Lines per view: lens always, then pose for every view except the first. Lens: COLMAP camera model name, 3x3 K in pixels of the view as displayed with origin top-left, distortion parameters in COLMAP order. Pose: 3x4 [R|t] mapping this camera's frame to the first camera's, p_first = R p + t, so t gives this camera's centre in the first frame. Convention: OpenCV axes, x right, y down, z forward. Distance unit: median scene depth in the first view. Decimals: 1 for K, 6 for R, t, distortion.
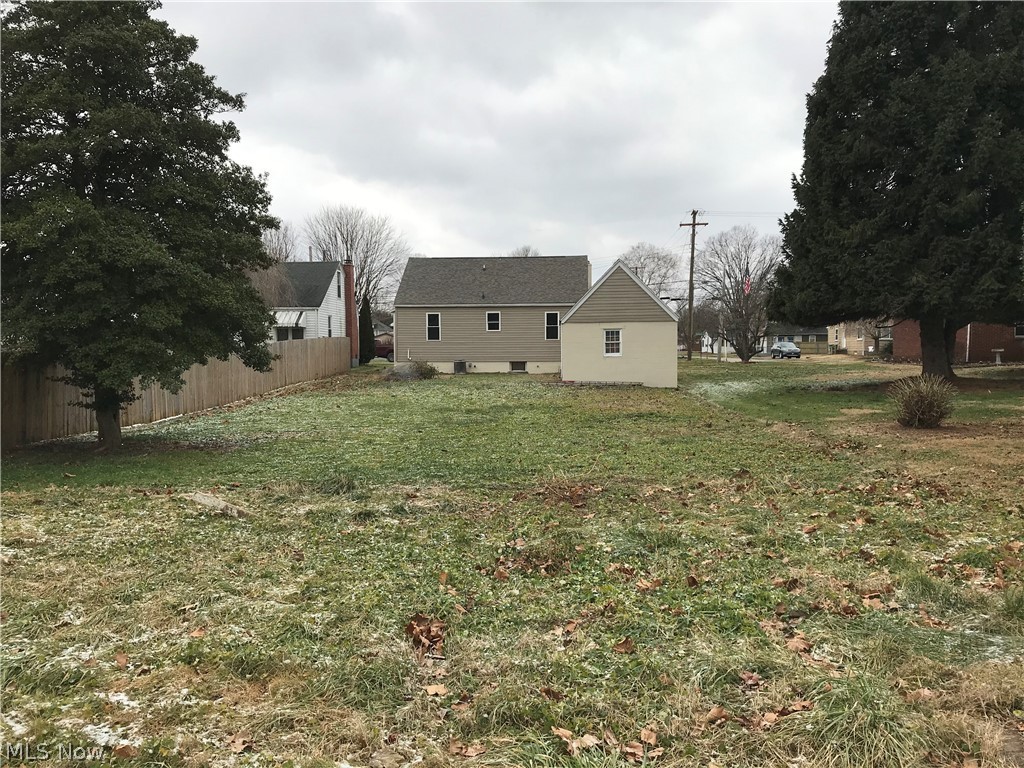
lens RADIAL K [[830.8, 0, 523.4], [0, 830.8, 384.8], [0, 0, 1]] dist [0.060839, -0.096680]
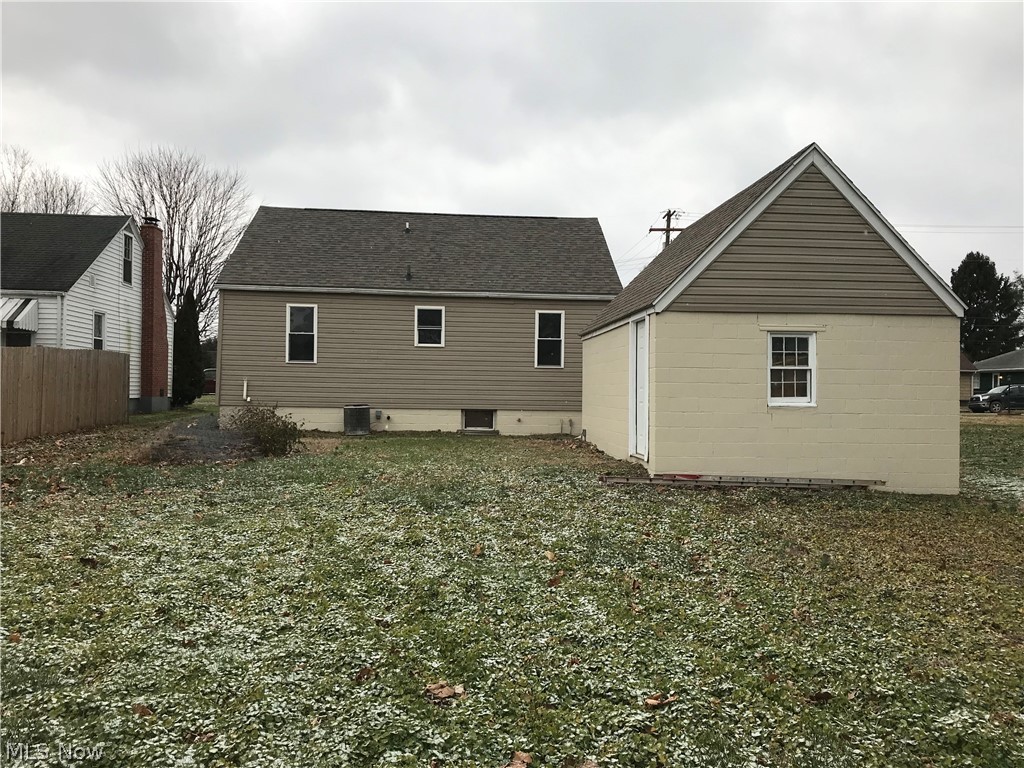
lens RADIAL K [[830.8, 0, 523.4], [0, 830.8, 384.8], [0, 0, 1]] dist [0.060839, -0.096680]
pose [[0.990483, 0.024298, 0.135477, -0.046694], [-0.017311, 0.998470, -0.052512, -0.017577], [-0.136546, 0.049667, 0.989388, 0.513915]]
